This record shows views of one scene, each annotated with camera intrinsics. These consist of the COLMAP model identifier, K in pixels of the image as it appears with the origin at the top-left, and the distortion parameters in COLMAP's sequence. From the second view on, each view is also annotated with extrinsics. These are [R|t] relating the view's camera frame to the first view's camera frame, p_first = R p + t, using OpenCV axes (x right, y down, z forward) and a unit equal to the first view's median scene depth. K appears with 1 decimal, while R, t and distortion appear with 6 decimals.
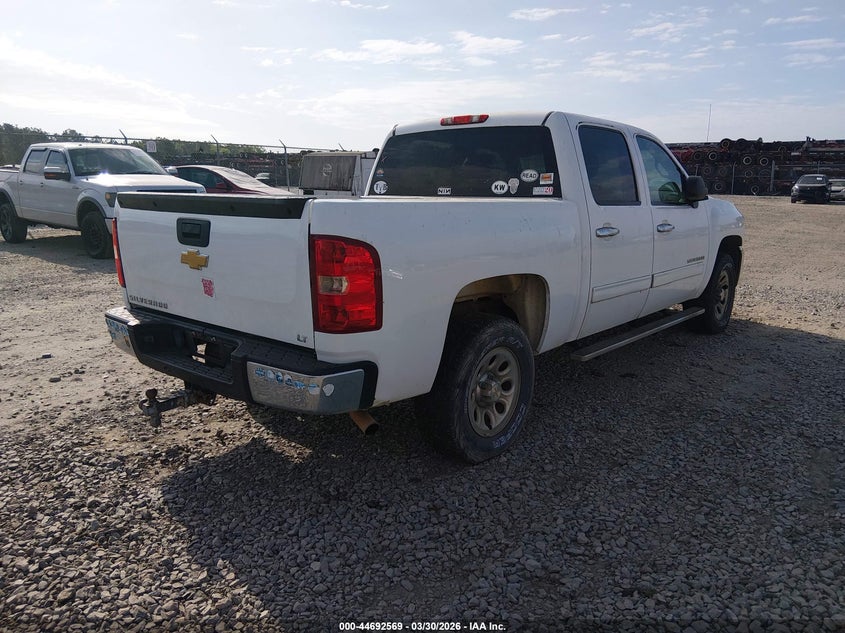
lens RADIAL K [[653.9, 0, 422.5], [0, 653.9, 316.5], [0, 0, 1]] dist [-0.002476, -0.003257]
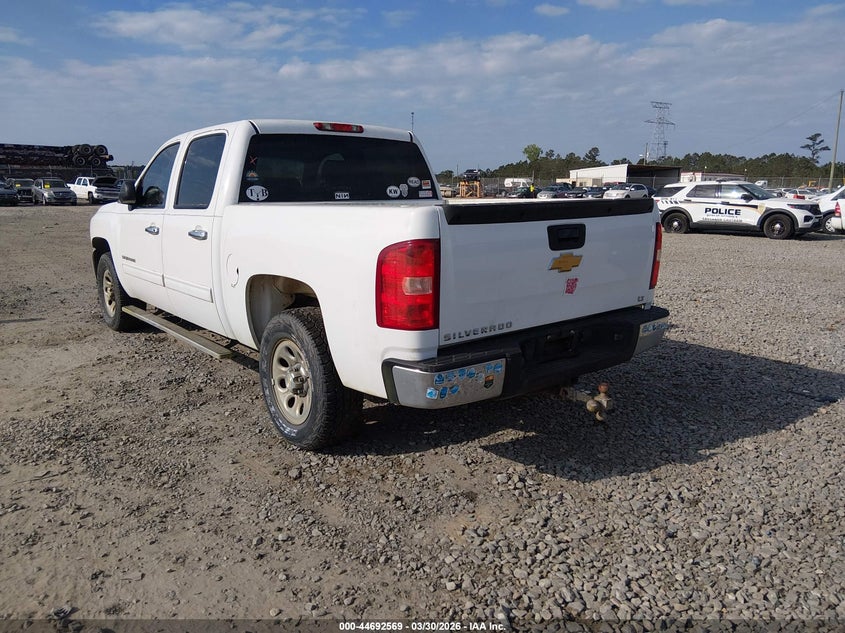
lens RADIAL K [[653.9, 0, 422.5], [0, 653.9, 316.5], [0, 0, 1]] dist [-0.002476, -0.003257]
pose [[0.153950, -0.194068, 0.968833, -1.077791], [0.195322, 0.967150, 0.162694, -0.166274], [-0.968581, 0.164188, 0.186799, 0.790731]]
